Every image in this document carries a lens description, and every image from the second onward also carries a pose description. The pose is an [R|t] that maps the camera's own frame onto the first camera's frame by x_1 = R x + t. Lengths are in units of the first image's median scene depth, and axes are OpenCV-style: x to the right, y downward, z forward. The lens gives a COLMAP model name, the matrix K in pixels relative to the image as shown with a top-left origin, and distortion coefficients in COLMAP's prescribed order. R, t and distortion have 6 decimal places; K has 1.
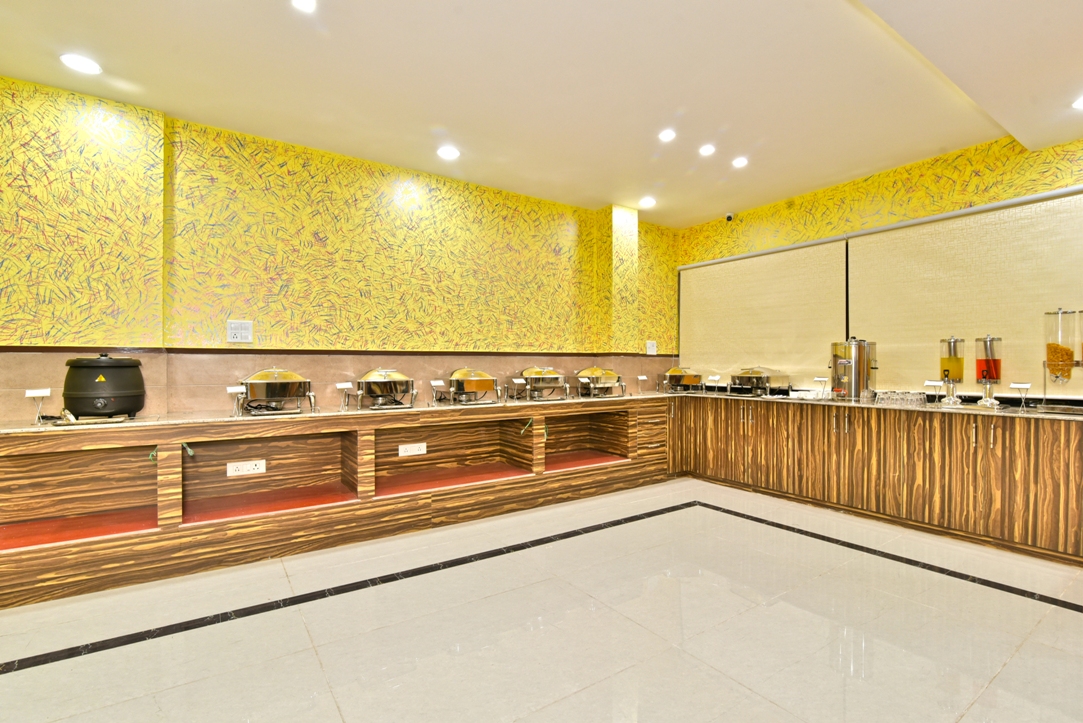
lens RADIAL K [[512.4, 0, 541.5], [0, 512.4, 361.5], [0, 0, 1]] dist [-0.014315, -0.000733]
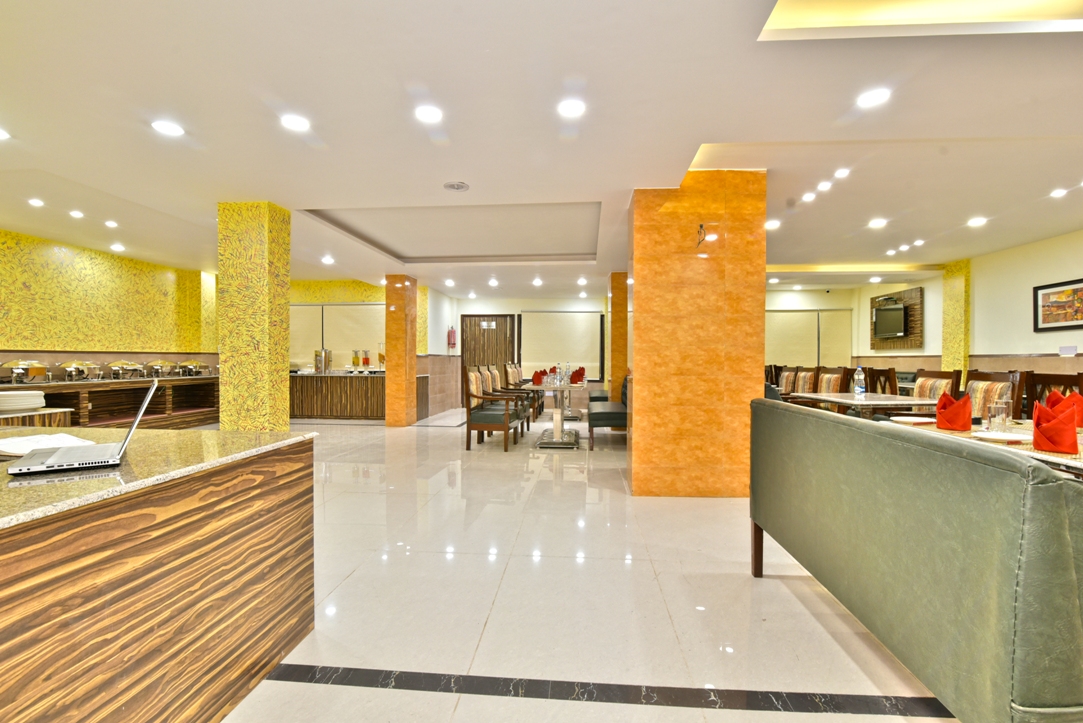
lens RADIAL K [[512.4, 0, 541.5], [0, 512.4, 361.5], [0, 0, 1]] dist [-0.014315, -0.000733]
pose [[0.645850, -0.000435, 0.763464, -0.553195], [-0.007126, 0.999953, 0.006598, -0.006961], [-0.763431, -0.009702, 0.645817, -1.310109]]
